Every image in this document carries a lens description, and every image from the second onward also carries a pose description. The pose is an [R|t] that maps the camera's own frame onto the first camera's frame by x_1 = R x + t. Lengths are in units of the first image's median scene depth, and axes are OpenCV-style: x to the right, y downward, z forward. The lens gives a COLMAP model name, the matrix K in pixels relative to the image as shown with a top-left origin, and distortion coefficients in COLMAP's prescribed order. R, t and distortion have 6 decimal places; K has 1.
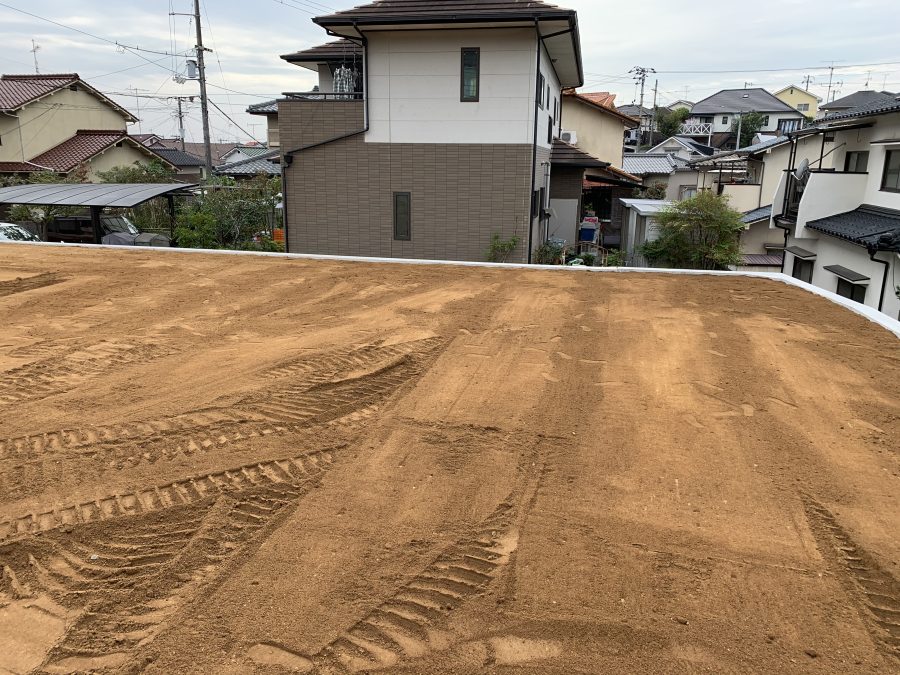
lens RADIAL K [[692.2, 0, 453.0], [0, 692.2, 337.5], [0, 0, 1]] dist [0.012240, -0.005085]
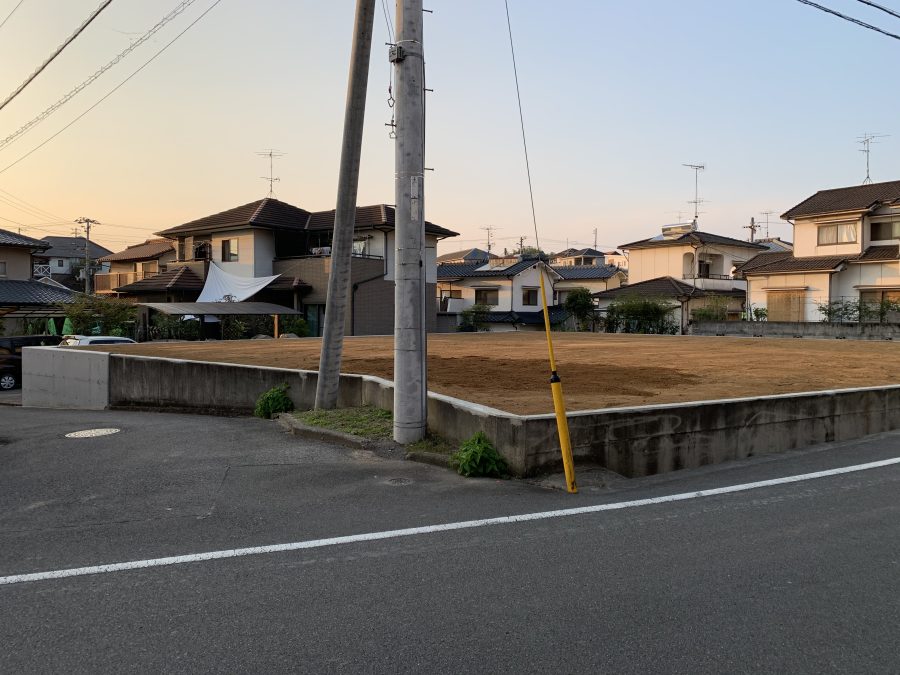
lens RADIAL K [[692.2, 0, 453.0], [0, 692.2, 337.5], [0, 0, 1]] dist [0.012240, -0.005085]
pose [[0.447836, -0.040293, 0.893207, -0.320462], [0.217646, 0.973848, -0.065192, 0.009261], [-0.867221, 0.223598, 0.444894, -0.003665]]
